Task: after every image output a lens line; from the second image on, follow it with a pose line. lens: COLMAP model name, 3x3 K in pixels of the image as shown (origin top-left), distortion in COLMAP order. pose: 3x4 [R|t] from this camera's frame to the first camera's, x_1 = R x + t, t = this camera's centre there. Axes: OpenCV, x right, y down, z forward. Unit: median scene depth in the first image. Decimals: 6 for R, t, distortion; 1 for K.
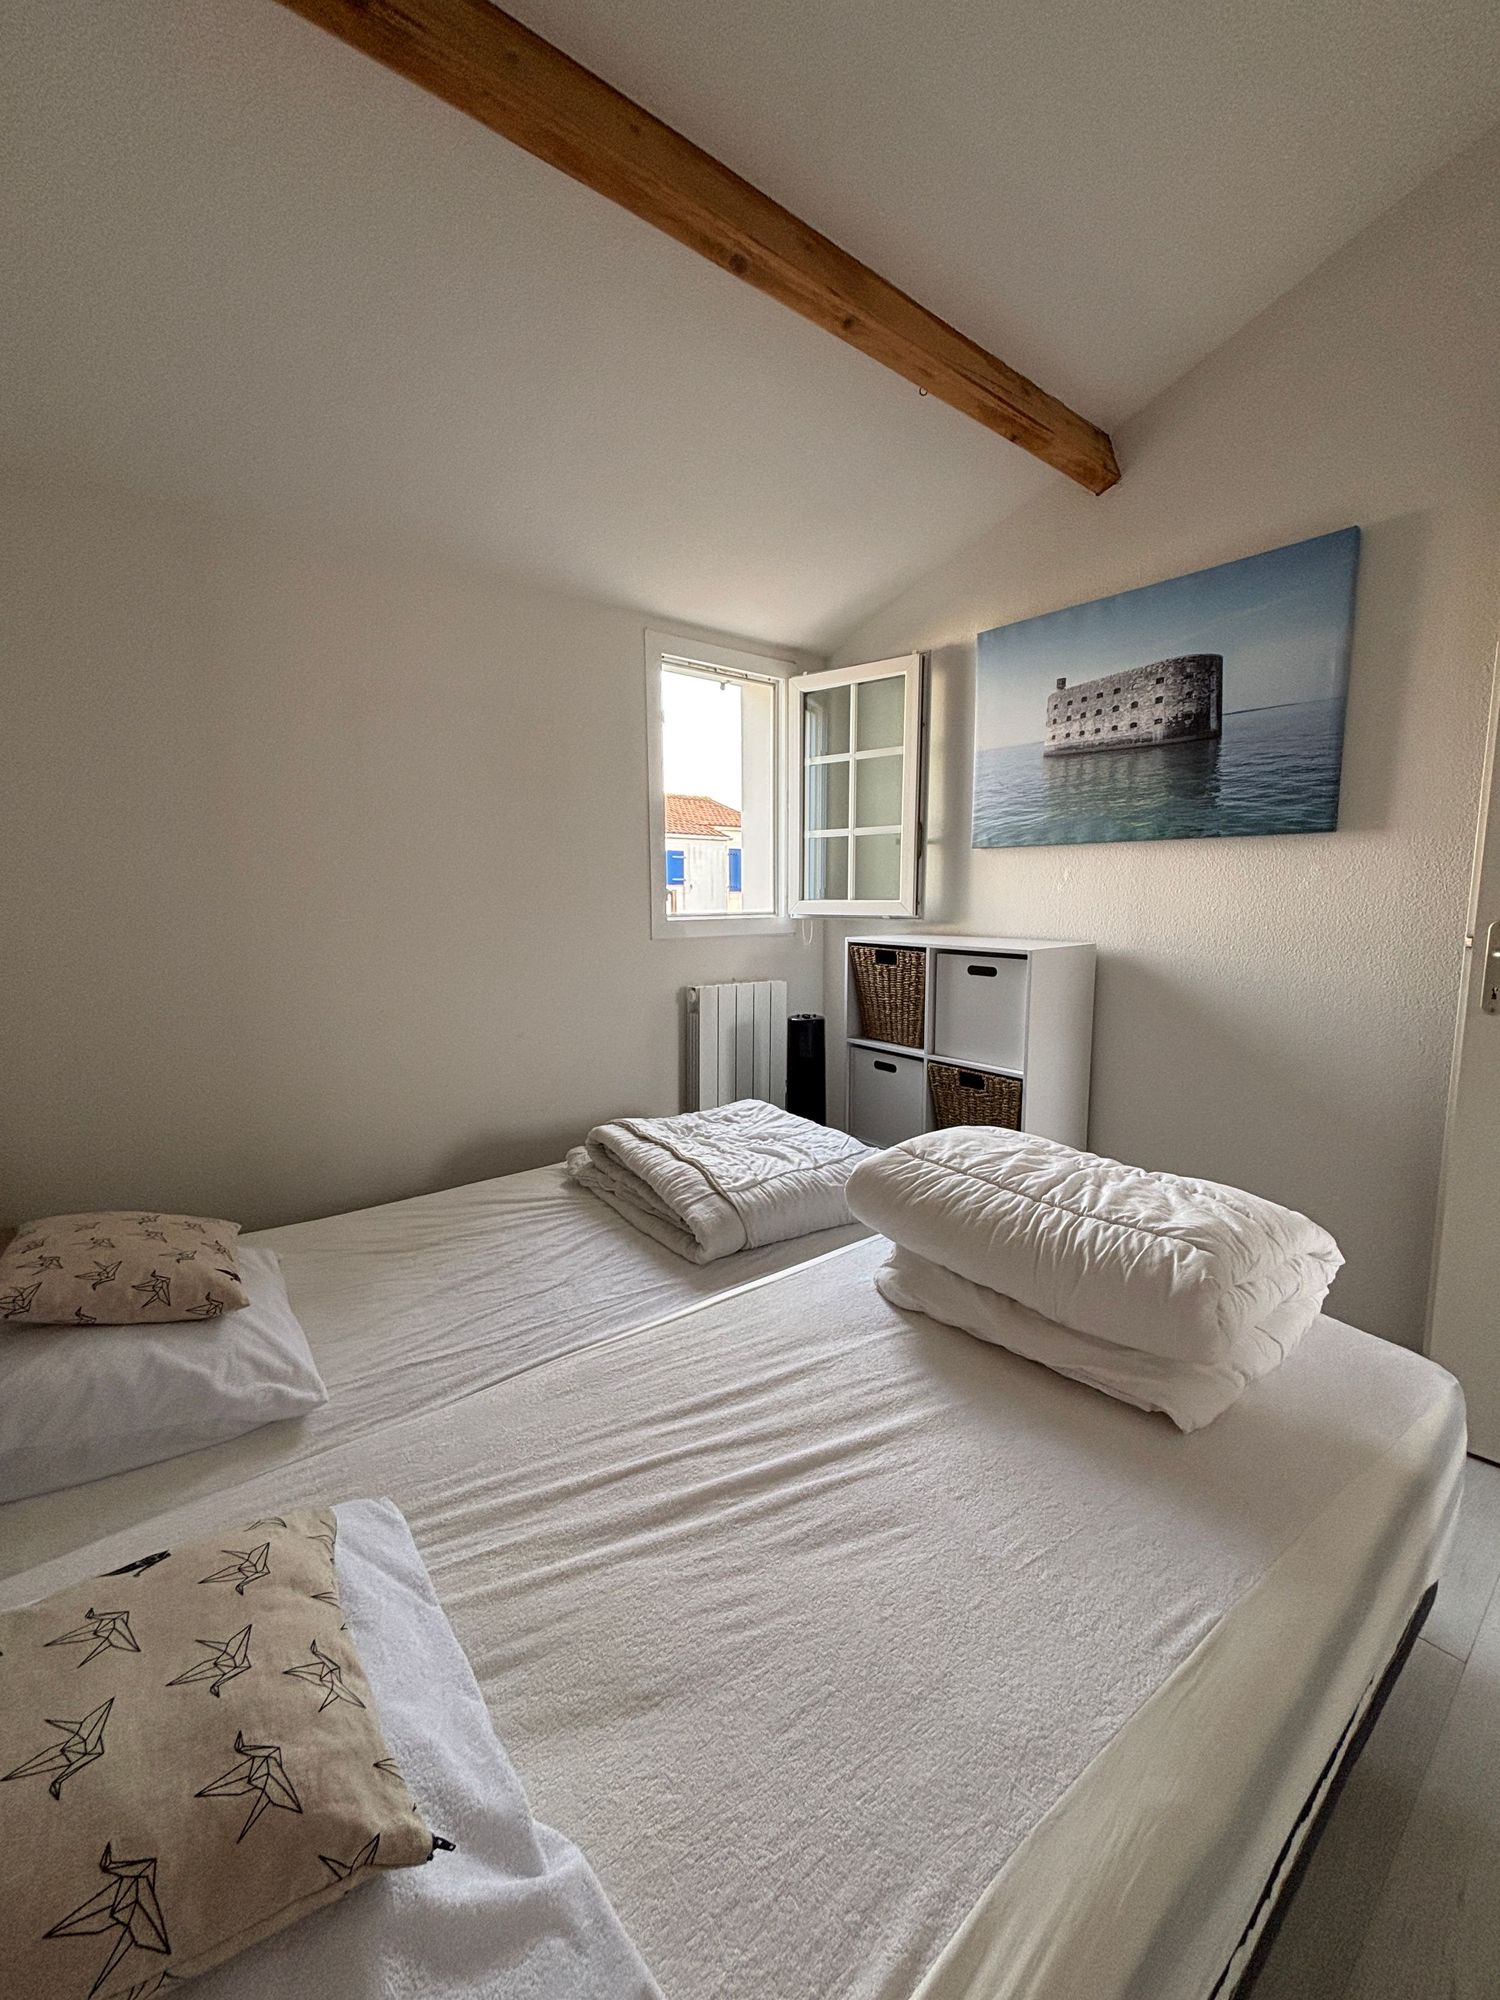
lens RADIAL K [[803.1, 0, 753.9], [0, 803.1, 990.2], [0, 0, 1]] dist [-0.003411, -0.000481]
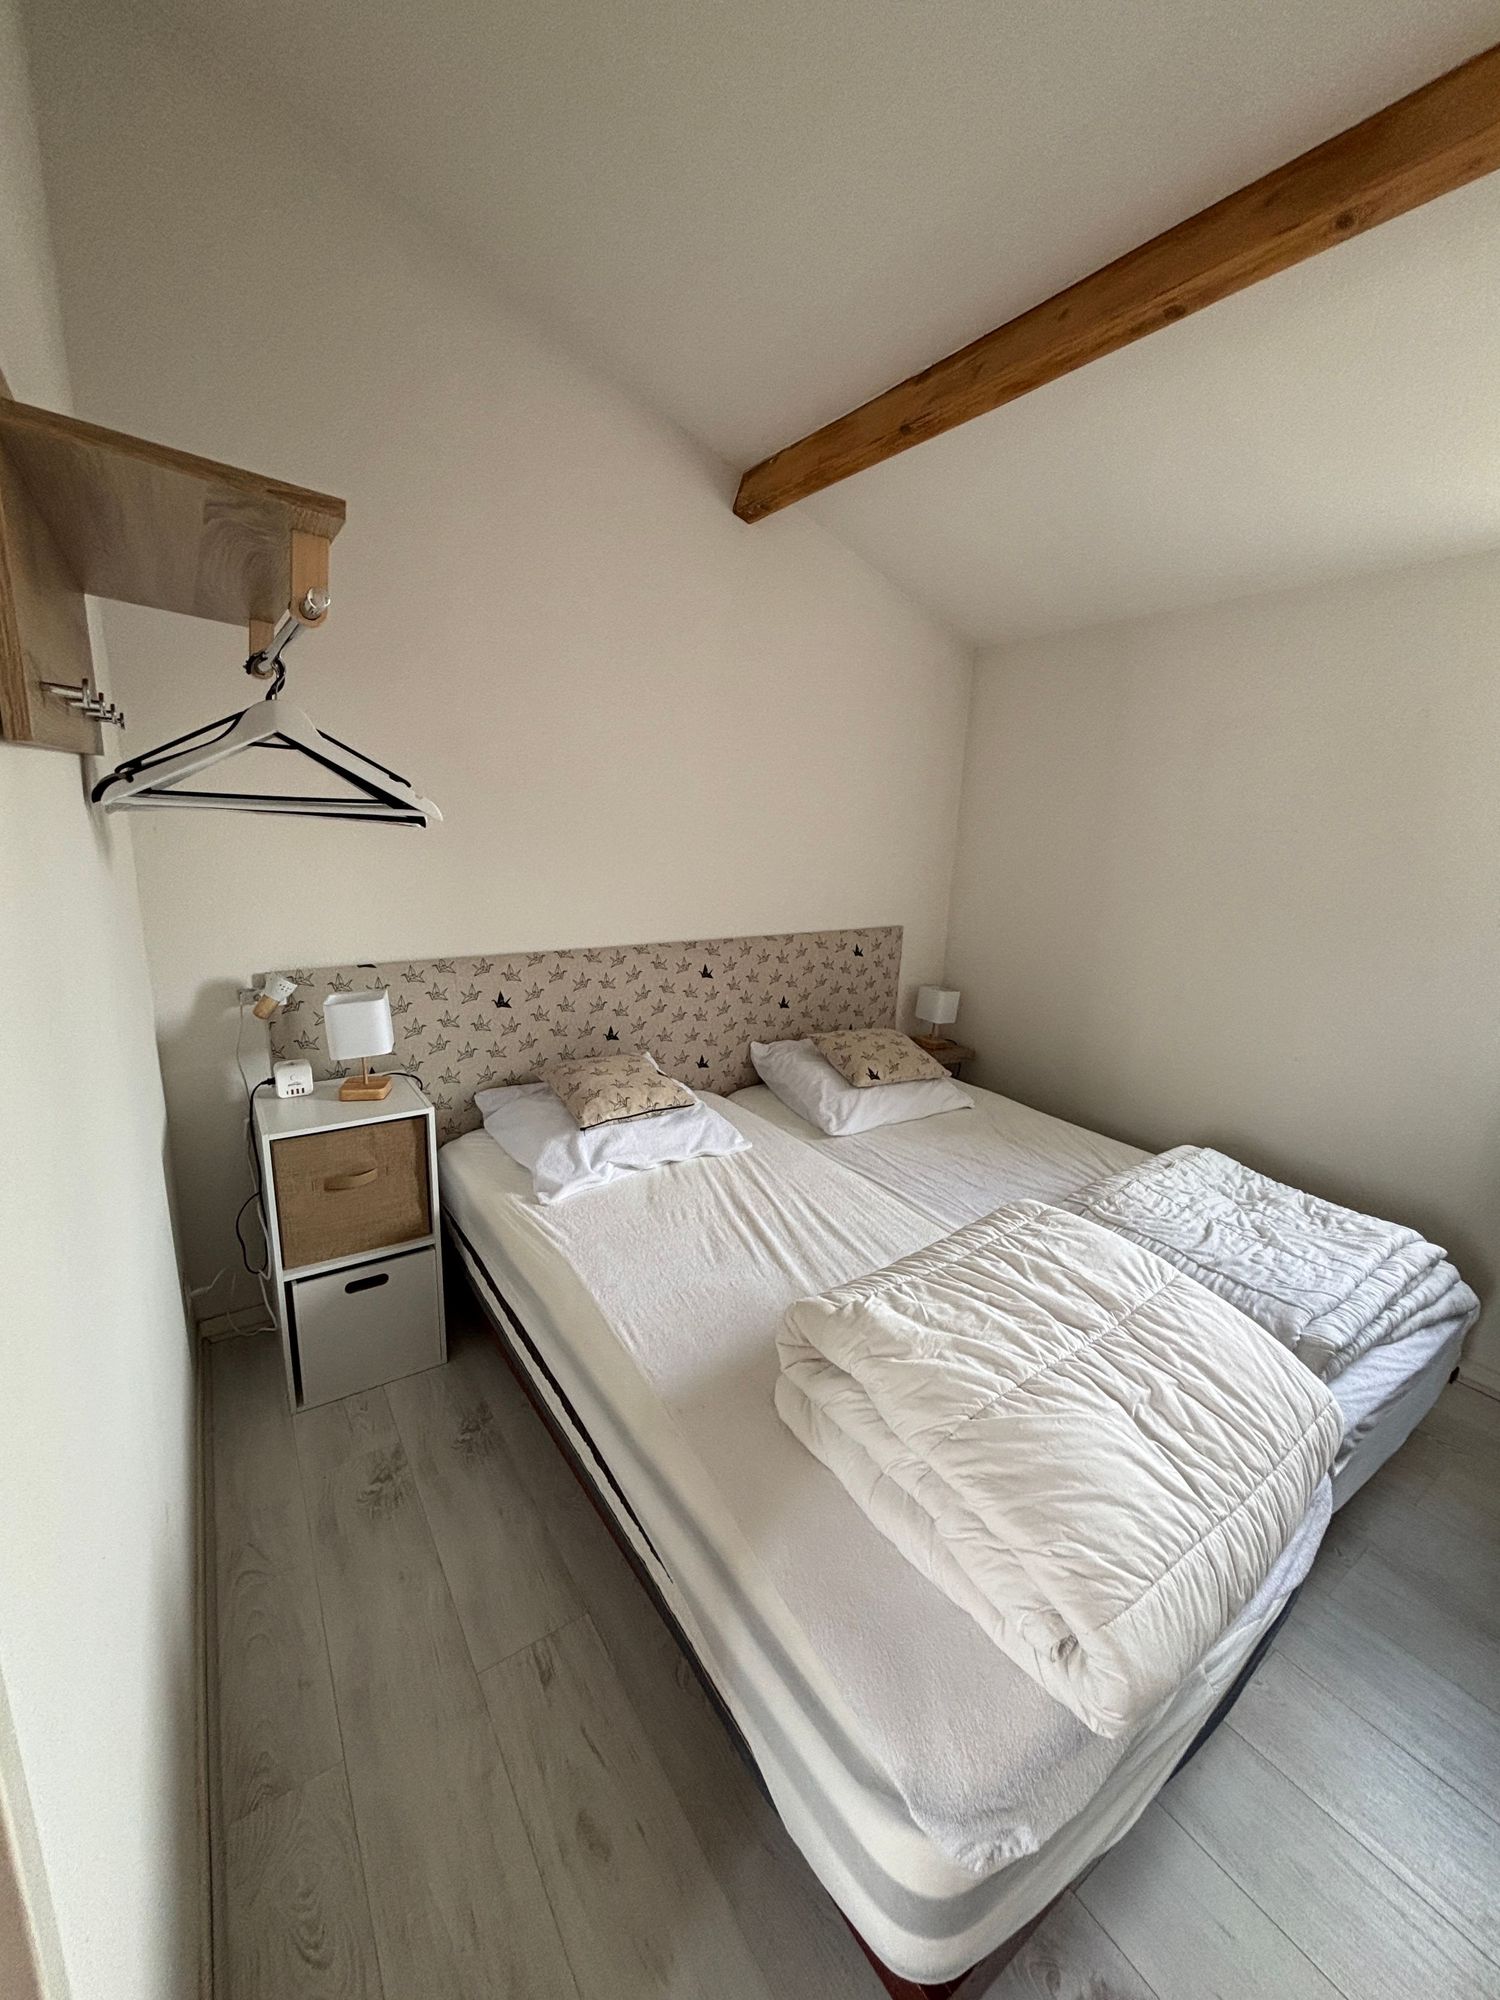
lens RADIAL K [[803.1, 0, 753.9], [0, 803.1, 990.2], [0, 0, 1]] dist [-0.003411, -0.000481]
pose [[-0.089853, 0.215042, -0.972463, 1.364294], [-0.156001, 0.961321, 0.226992, -0.278705], [0.983662, 0.172101, -0.052831, 0.790980]]
